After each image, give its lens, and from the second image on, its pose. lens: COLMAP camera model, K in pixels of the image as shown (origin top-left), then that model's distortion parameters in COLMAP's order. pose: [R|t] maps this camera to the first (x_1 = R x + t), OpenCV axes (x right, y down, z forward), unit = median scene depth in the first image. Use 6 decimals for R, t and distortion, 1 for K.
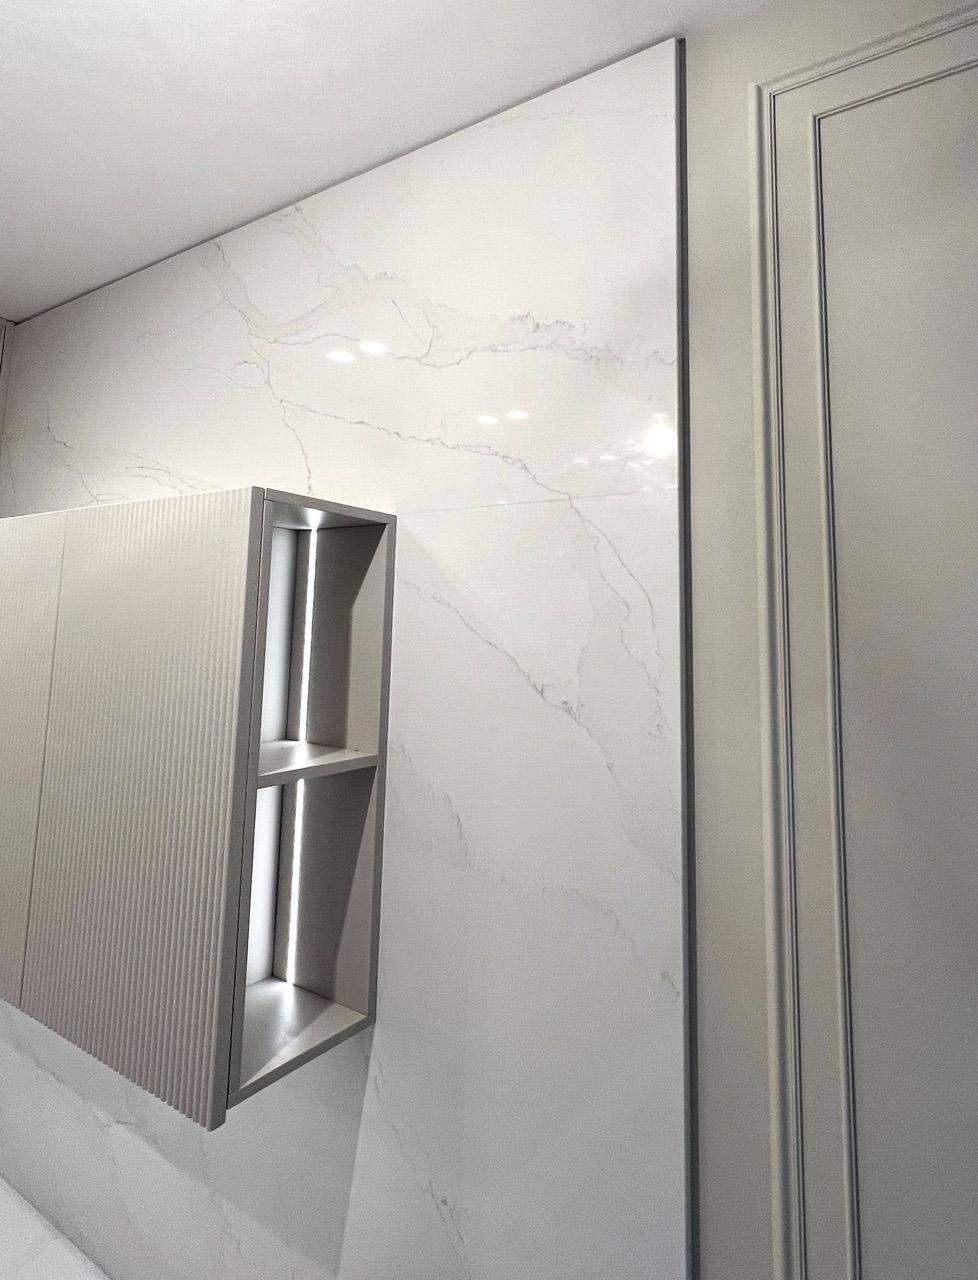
lens RADIAL K [[767.9, 0, 450.7], [0, 767.9, 532.7], [0, 0, 1]] dist [0.001721, 0.001385]
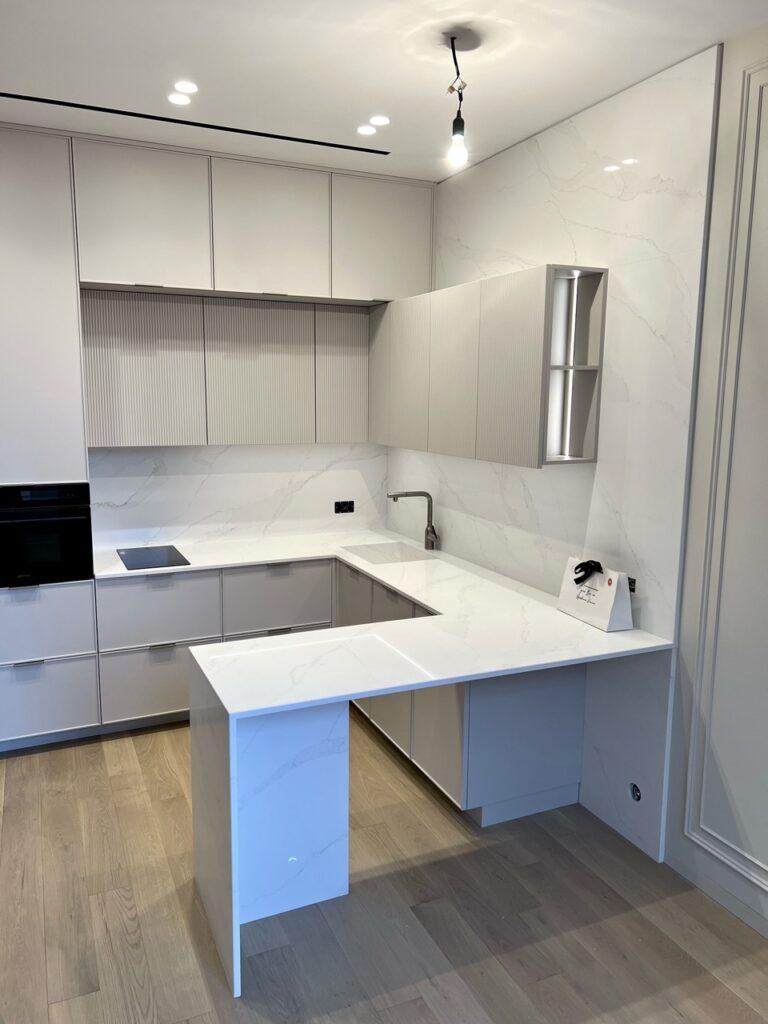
lens RADIAL K [[756.1, 0, 384.0], [0, 756.1, 512.0], [0, 0, 1]] dist [0.055771, -0.064074]
pose [[0.868903, 0.055275, -0.491887, 0.587389], [0.083720, 0.963017, 0.256105, 0.045574], [0.487852, -0.263712, 0.832140, -1.685661]]
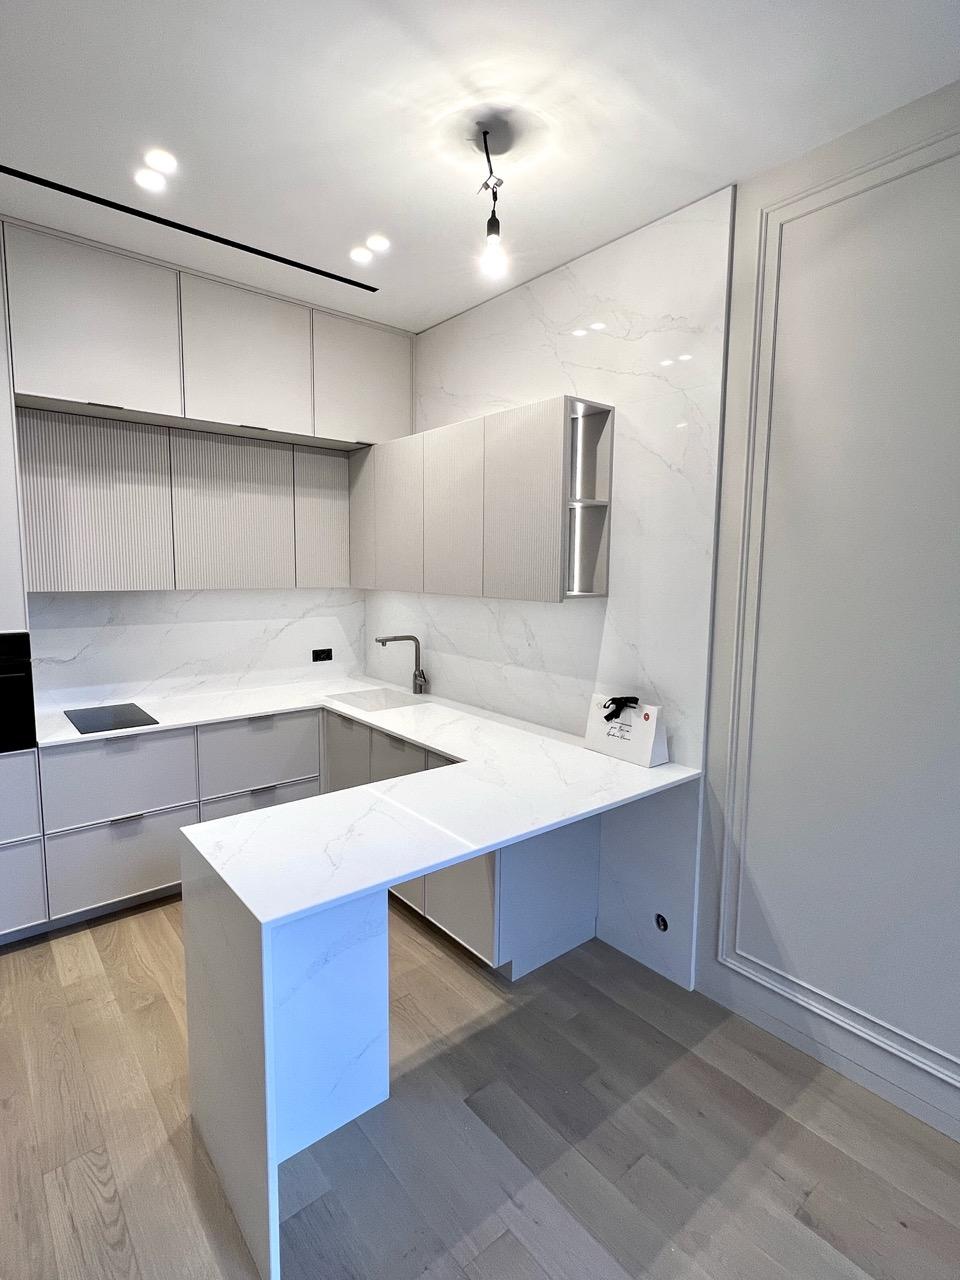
lens RADIAL K [[637.7, 0, 485.9], [0, 637.7, 637.1], [0, 0, 1]] dist [-0.001849, 0.001039]
pose [[0.968321, 0.009490, -0.249528, 0.050879], [0.050820, 0.970874, 0.234139, 0.212956], [0.244482, -0.239403, 0.939636, -1.315783]]
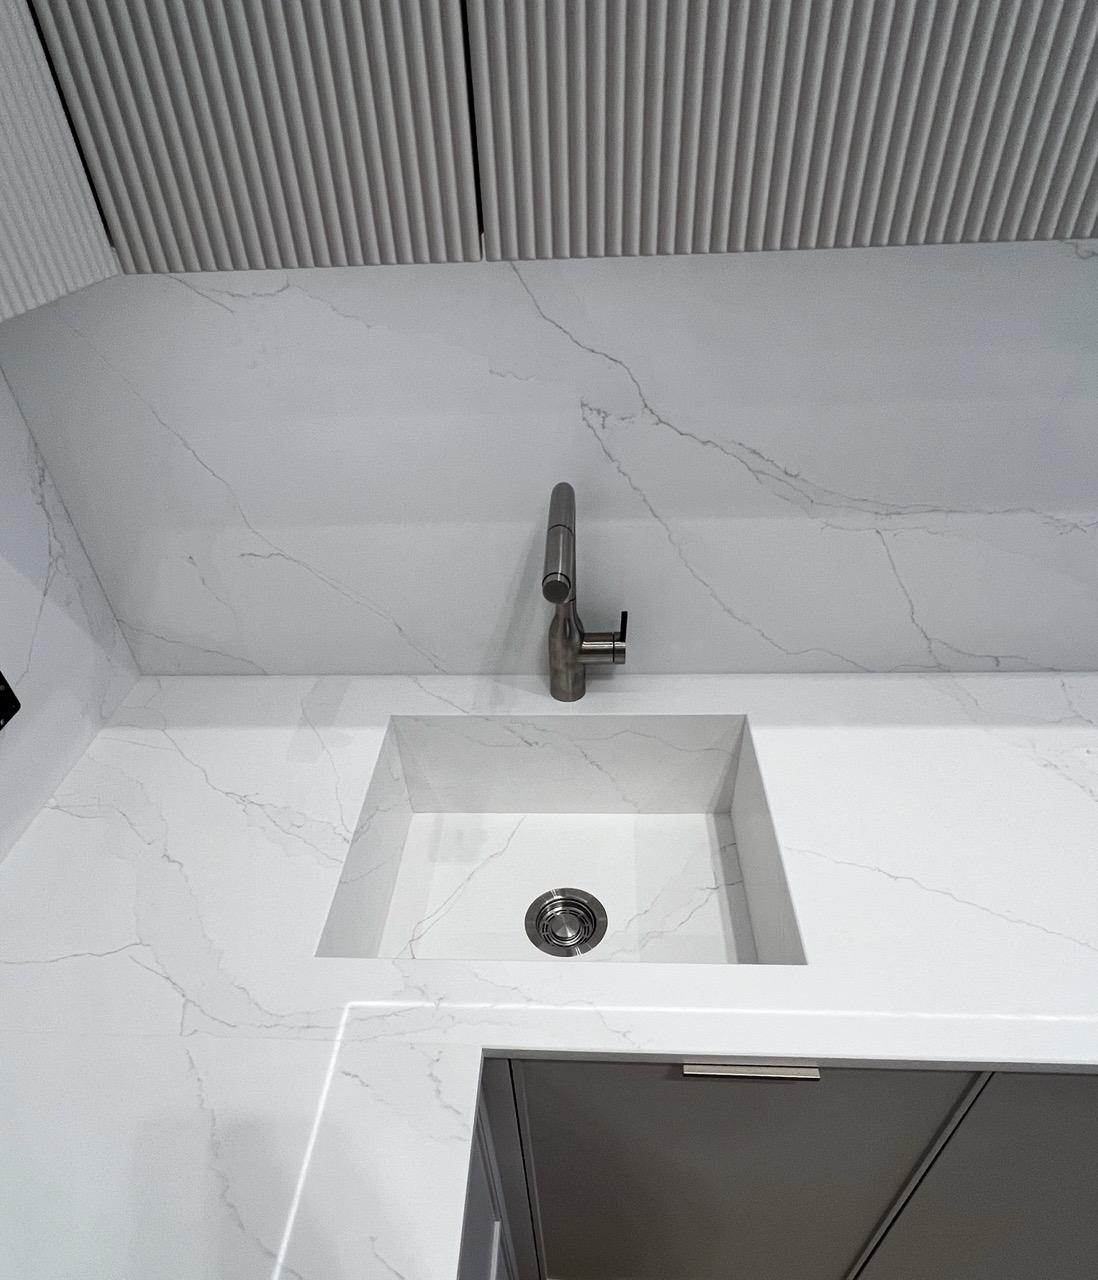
lens RADIAL K [[767.4, 0, 550.4], [0, 767.4, 734.5], [0, 0, 1]] dist [-0.002302, -0.000343]
pose [[0.834590, -0.394555, 0.384430, -1.526007], [-0.016796, 0.679307, 0.733662, 0.531067], [-0.550616, -0.618764, 0.560316, 0.994444]]
